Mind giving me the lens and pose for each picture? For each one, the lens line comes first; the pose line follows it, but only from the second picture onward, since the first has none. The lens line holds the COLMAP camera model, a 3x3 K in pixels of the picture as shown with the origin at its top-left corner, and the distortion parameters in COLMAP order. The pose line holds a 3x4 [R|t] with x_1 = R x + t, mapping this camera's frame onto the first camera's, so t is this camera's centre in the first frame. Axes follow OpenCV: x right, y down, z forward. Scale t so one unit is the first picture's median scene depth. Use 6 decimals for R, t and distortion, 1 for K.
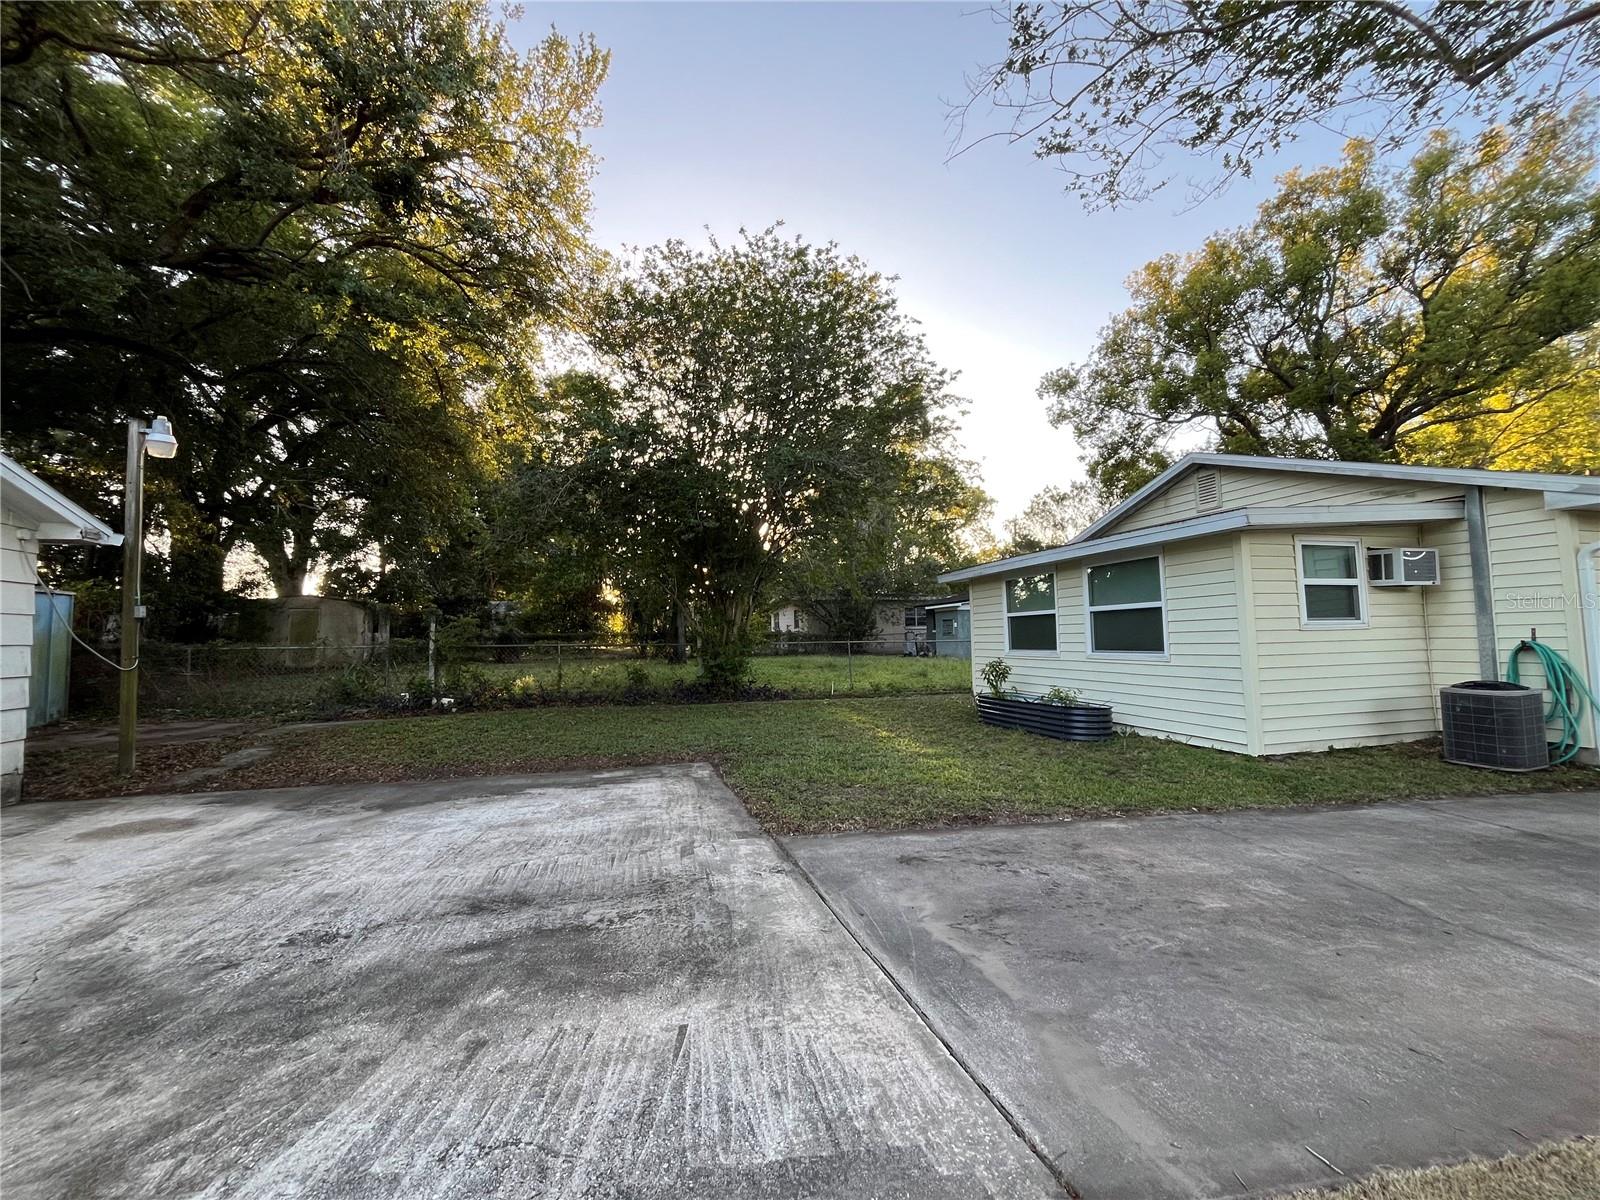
lens RADIAL K [[649.5, 0, 798.0], [0, 649.5, 598.0], [0, 0, 1]] dist [-0.003459, -0.000381]
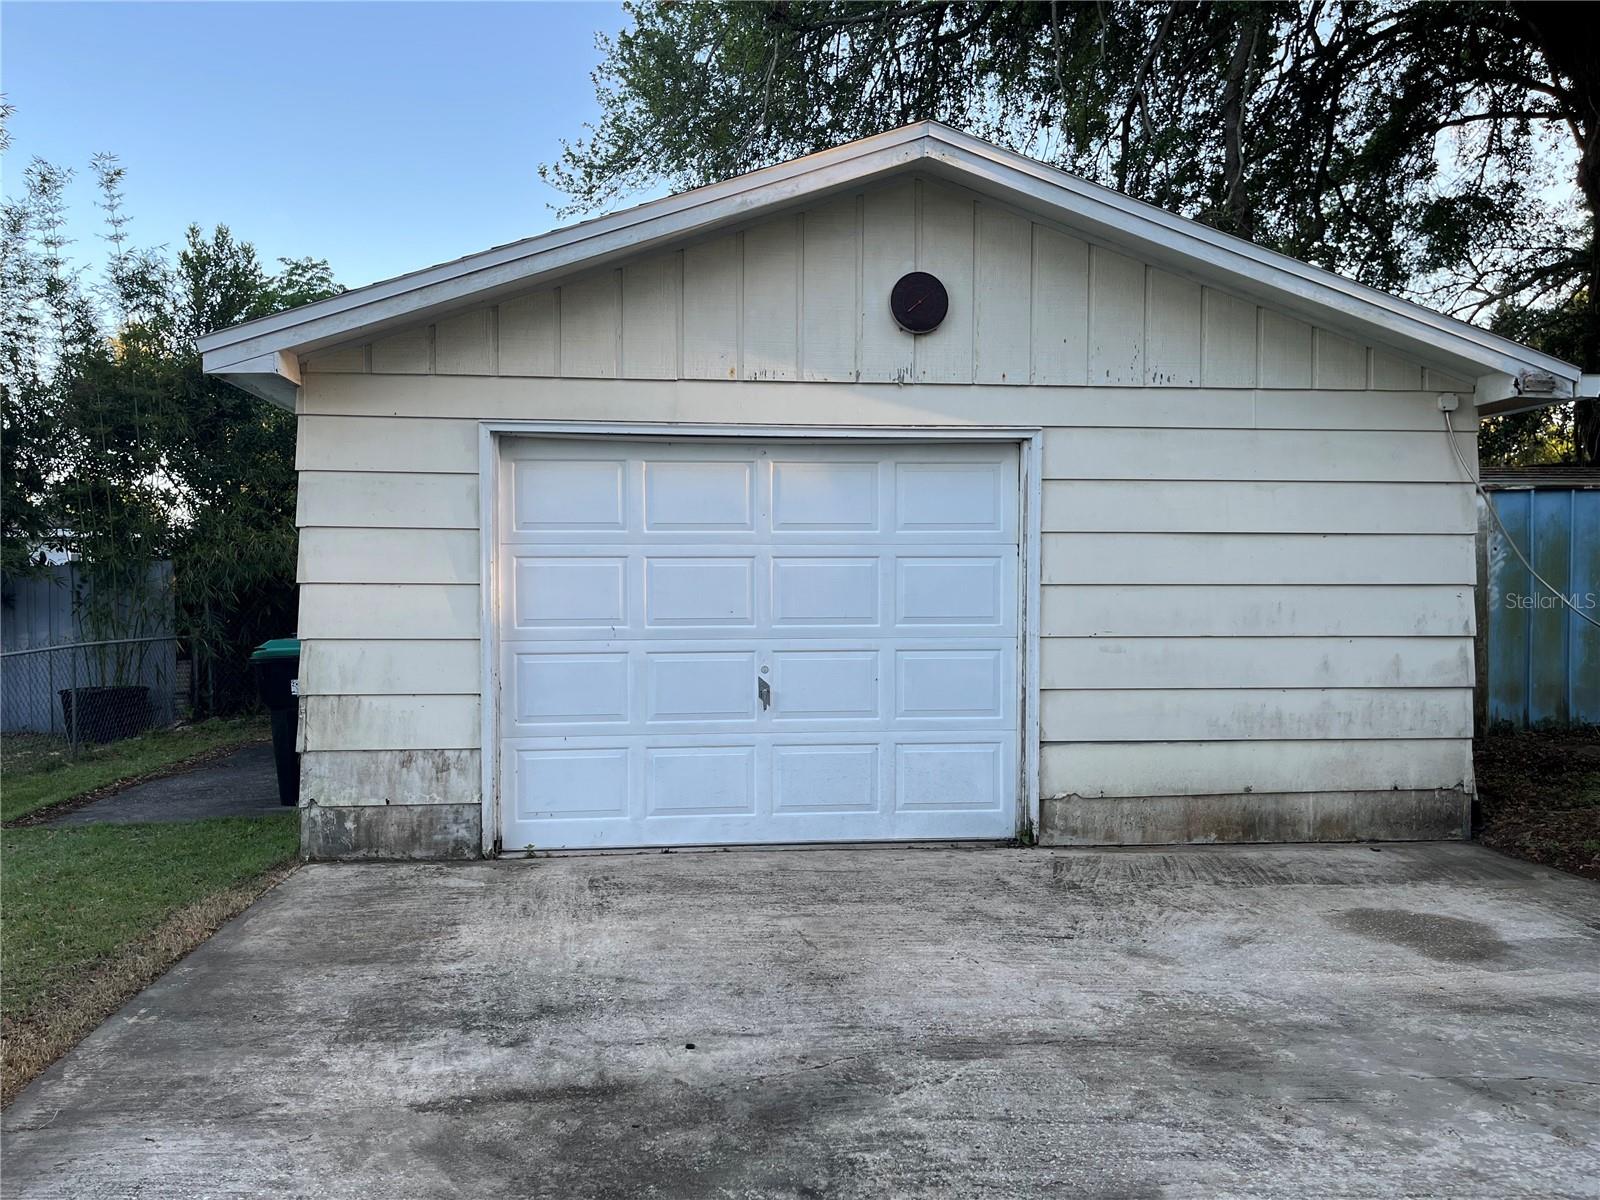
lens RADIAL K [[1214.2, 0, 796.4], [0, 1214.2, 600.2], [0, 0, 1]] dist [0.048677, -0.039619]
pose [[-0.181189, 0.035365, -0.982812, 0.111520], [0.064718, 0.997616, 0.023966, 0.035795], [0.981316, -0.059264, -0.183046, 1.053165]]
